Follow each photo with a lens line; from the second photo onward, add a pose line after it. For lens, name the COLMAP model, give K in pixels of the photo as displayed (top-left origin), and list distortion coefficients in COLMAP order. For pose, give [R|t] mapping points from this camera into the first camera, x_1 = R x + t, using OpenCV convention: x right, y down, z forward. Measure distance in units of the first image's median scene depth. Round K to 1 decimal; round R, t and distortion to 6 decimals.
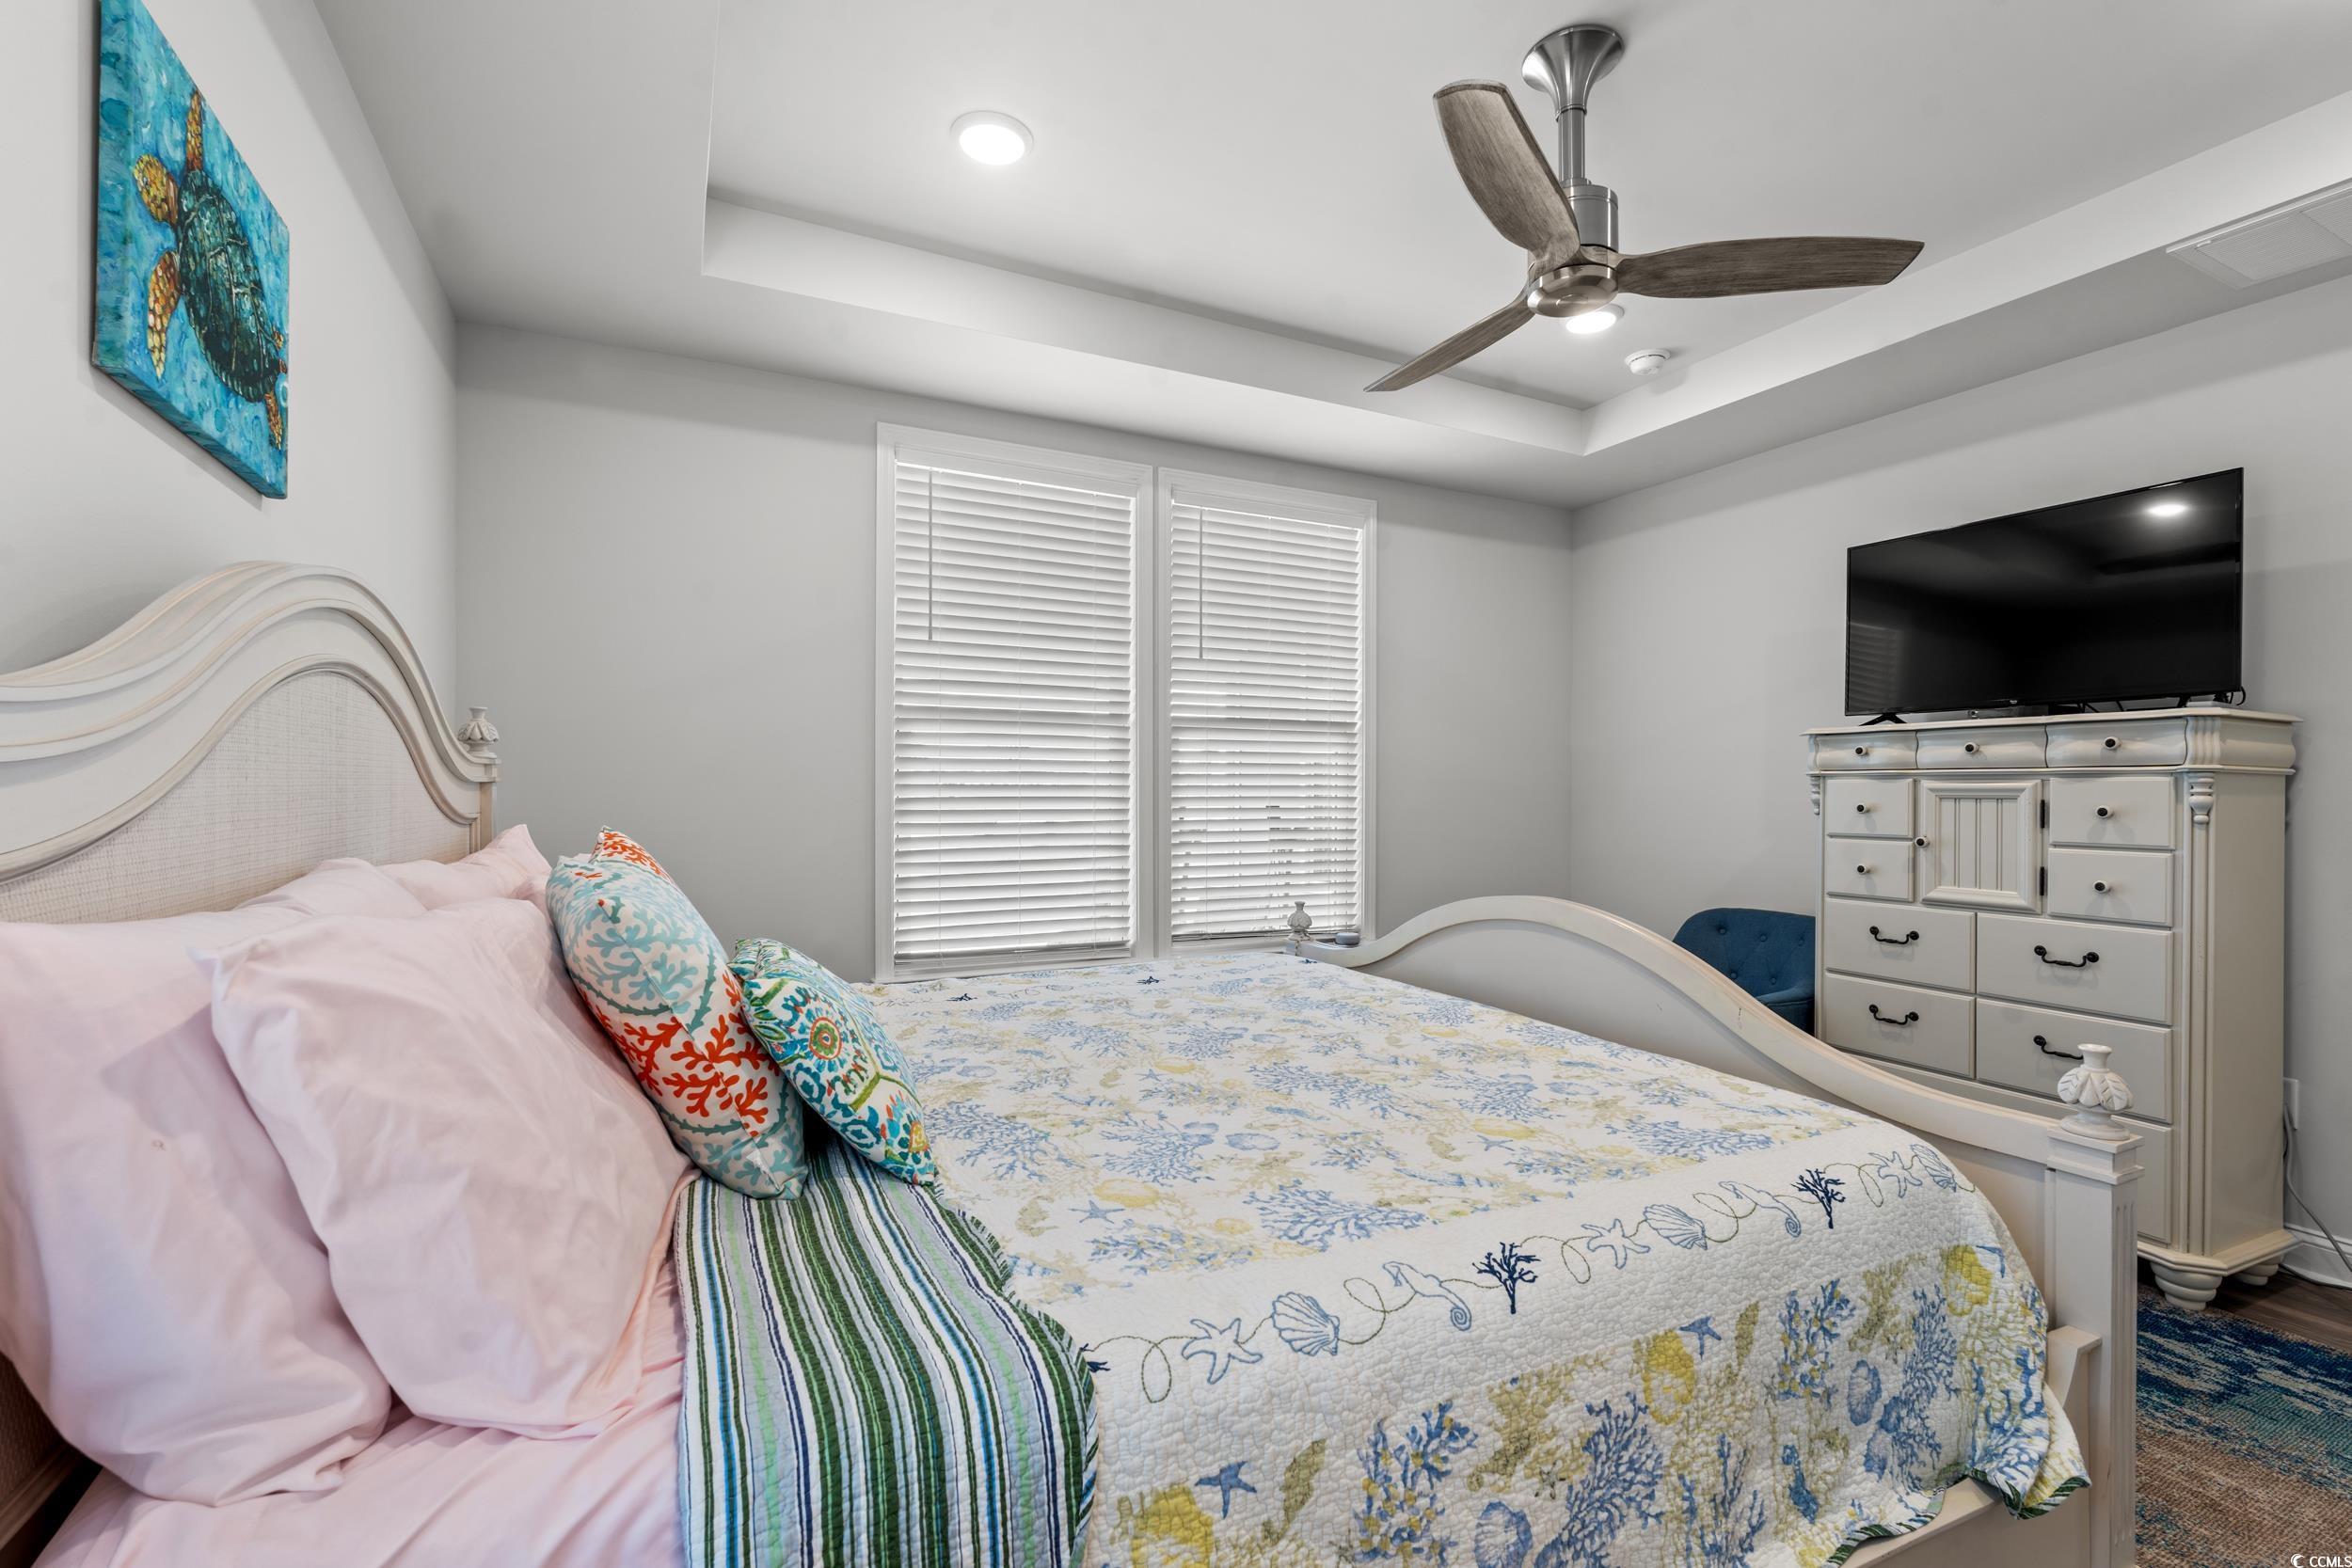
lens RADIAL K [[1029.0, 0, 1167.7], [0, 1029.0, 788.1], [0, 0, 1]] dist [-0.002387, -0.001284]
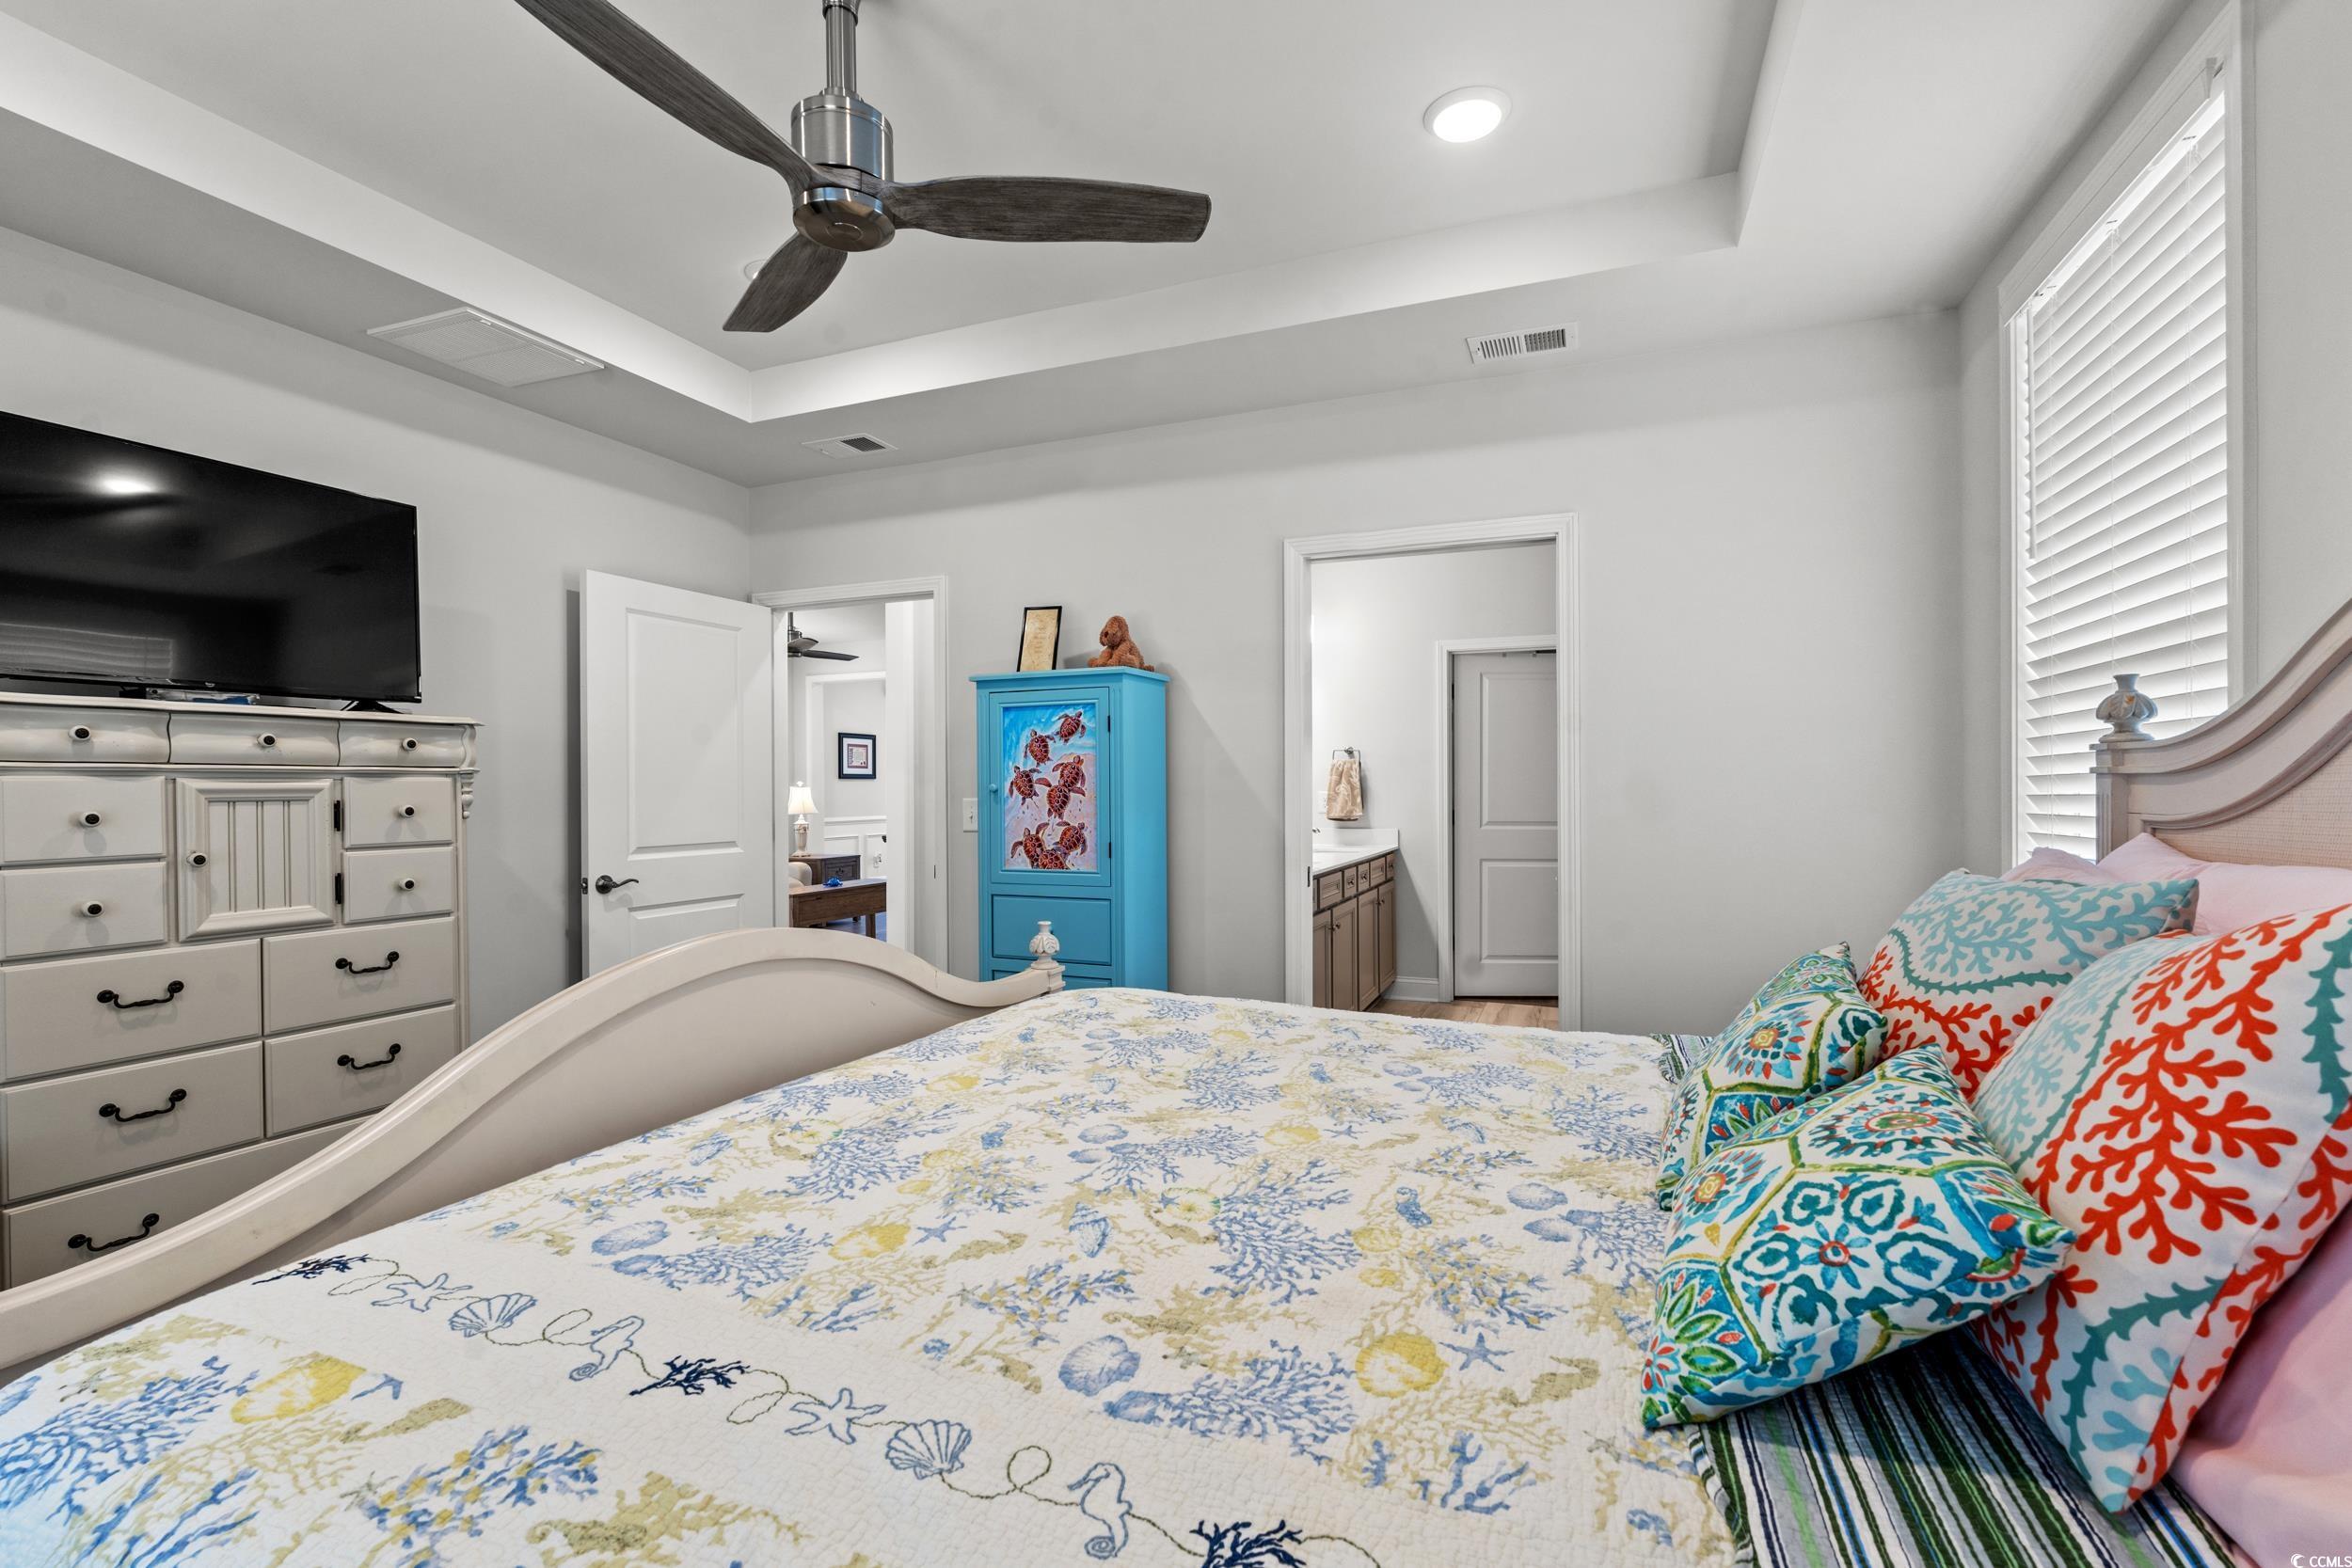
lens RADIAL K [[1029.0, 0, 1182.3], [0, 1029.0, 791.0], [0, 0, 1]] dist [-0.002387, -0.001284]
pose [[-0.666189, -0.000608, 0.745783, -0.329555], [0.003662, 0.999985, 0.004086, 0.001510], [-0.745774, 0.005453, -0.666177, 0.999255]]
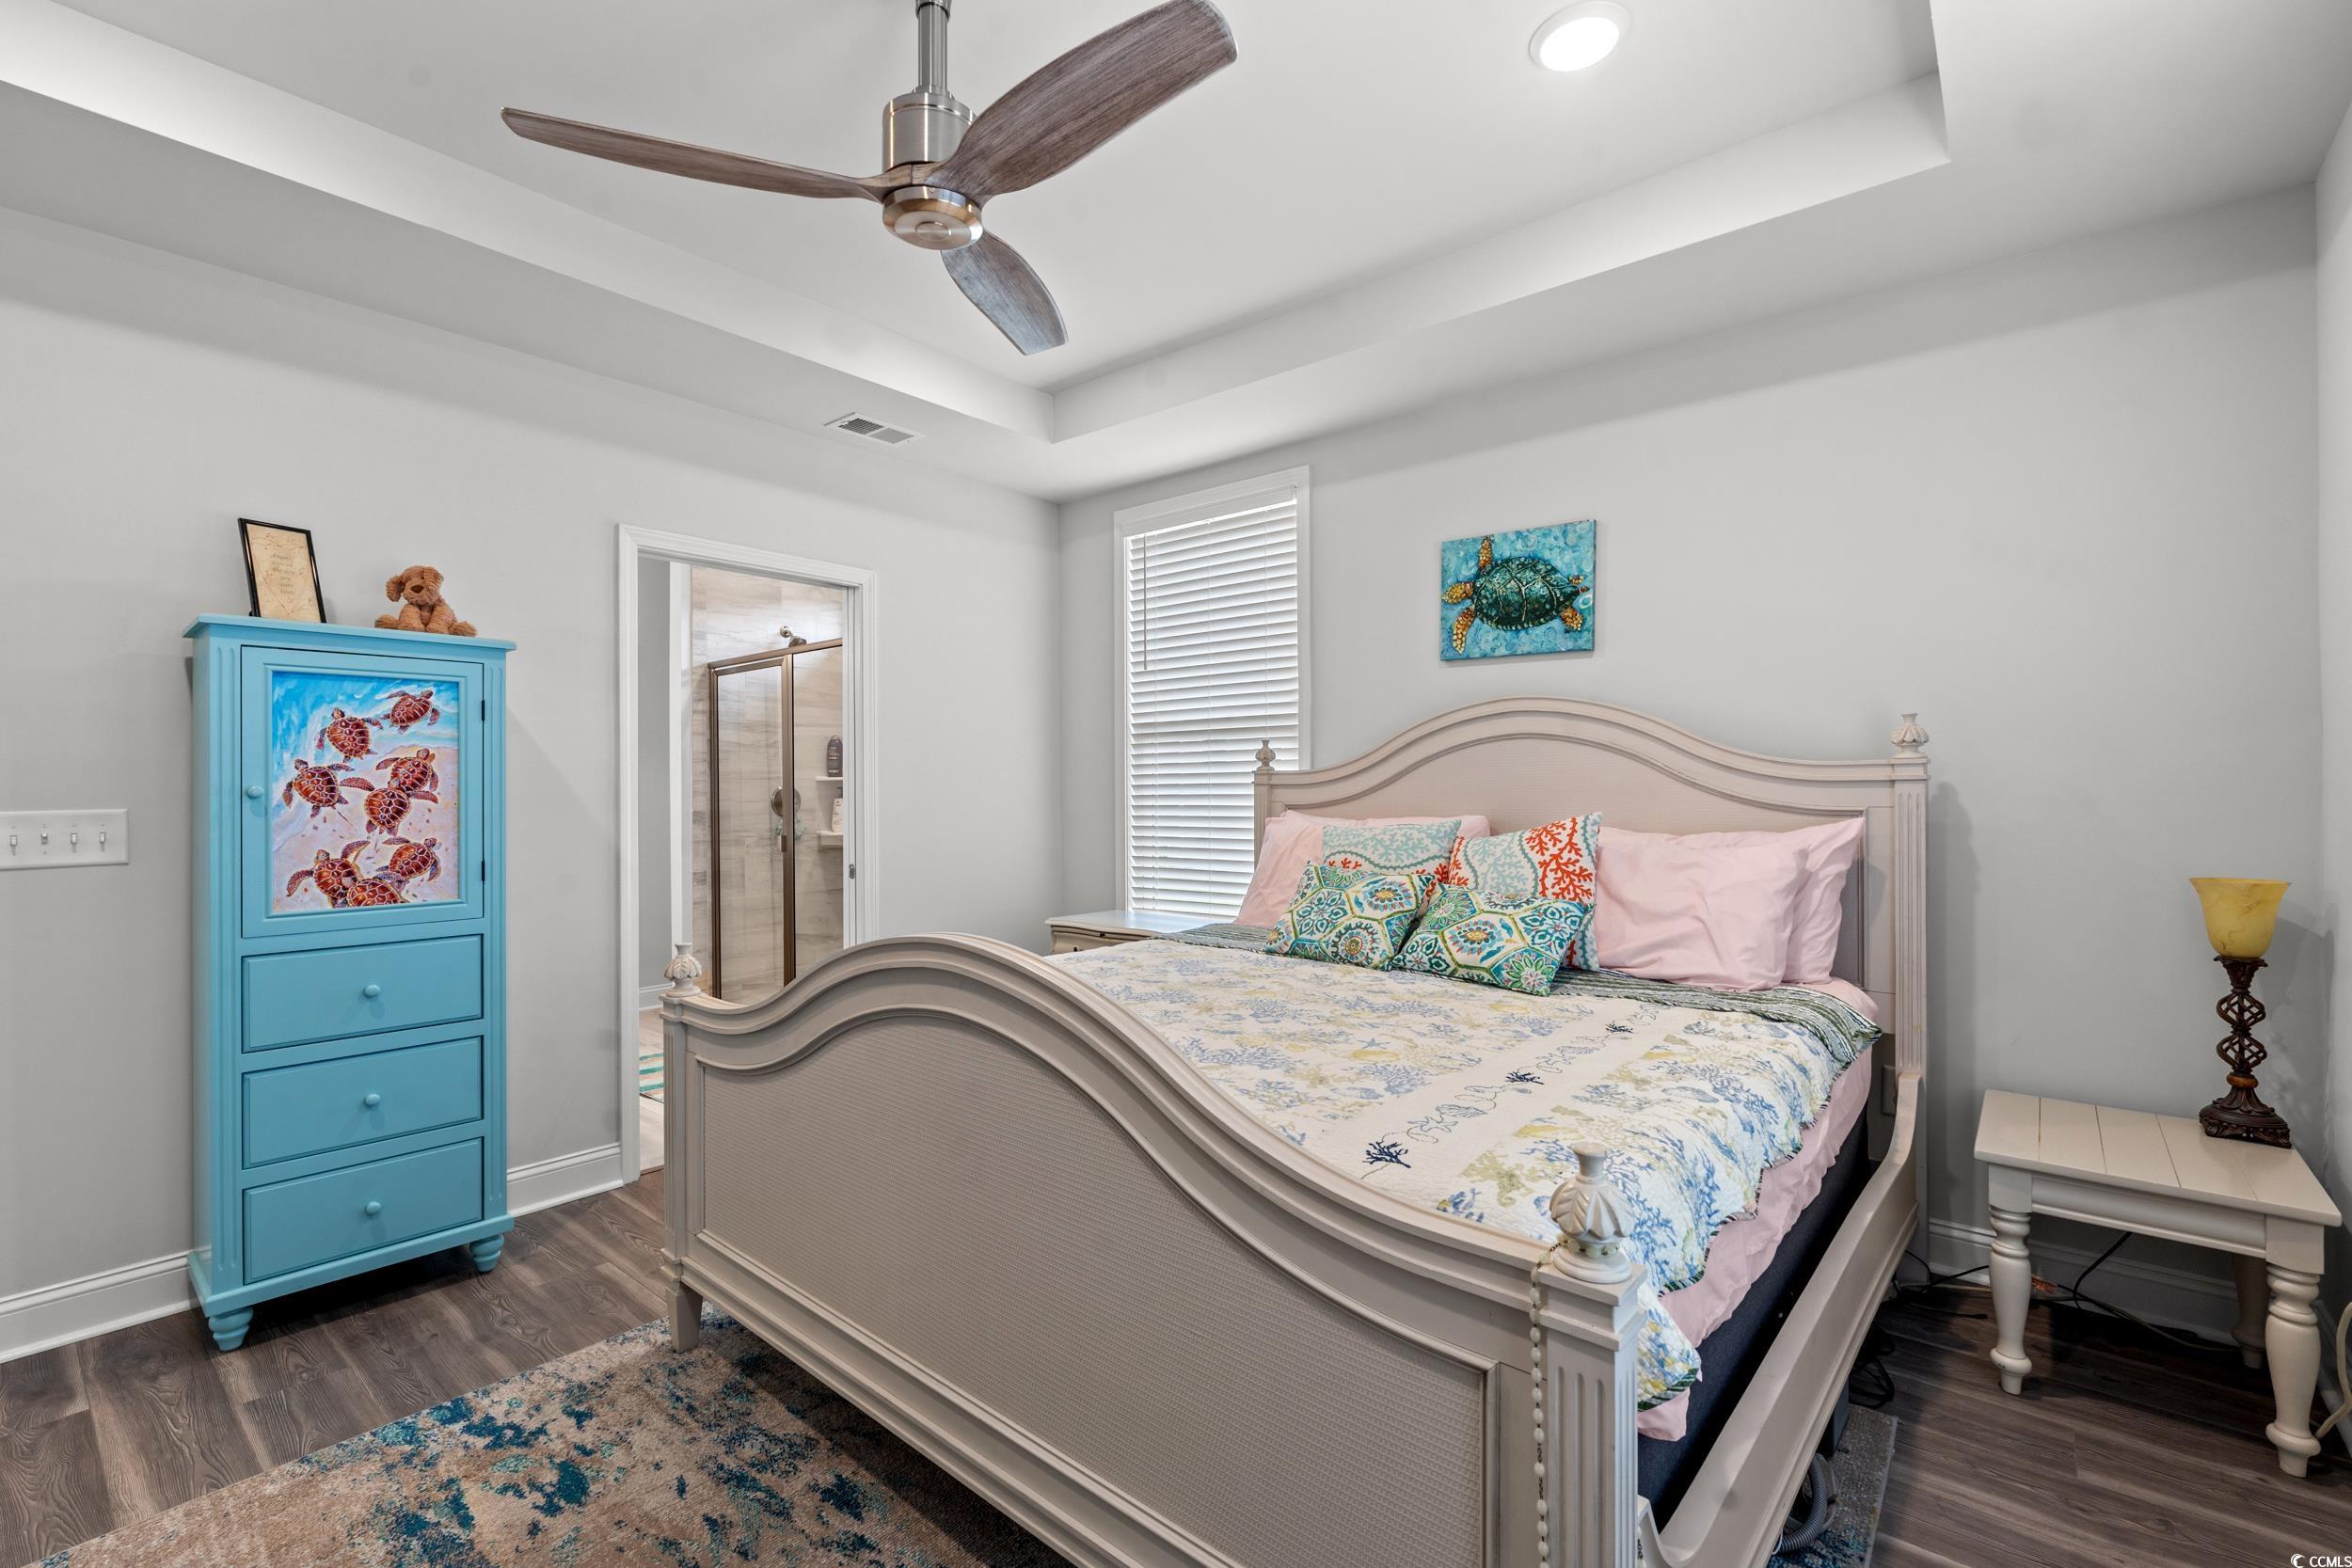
lens RADIAL K [[1029.0, 0, 1175.8], [0, 1029.0, 781.4], [0, 0, 1]] dist [-0.002387, -0.001284]
pose [[-0.915418, -0.000594, -0.402503, 0.410117], [0.002987, 0.999961, -0.008268, 0.002479], [0.402493, -0.008771, -0.915381, 1.375275]]
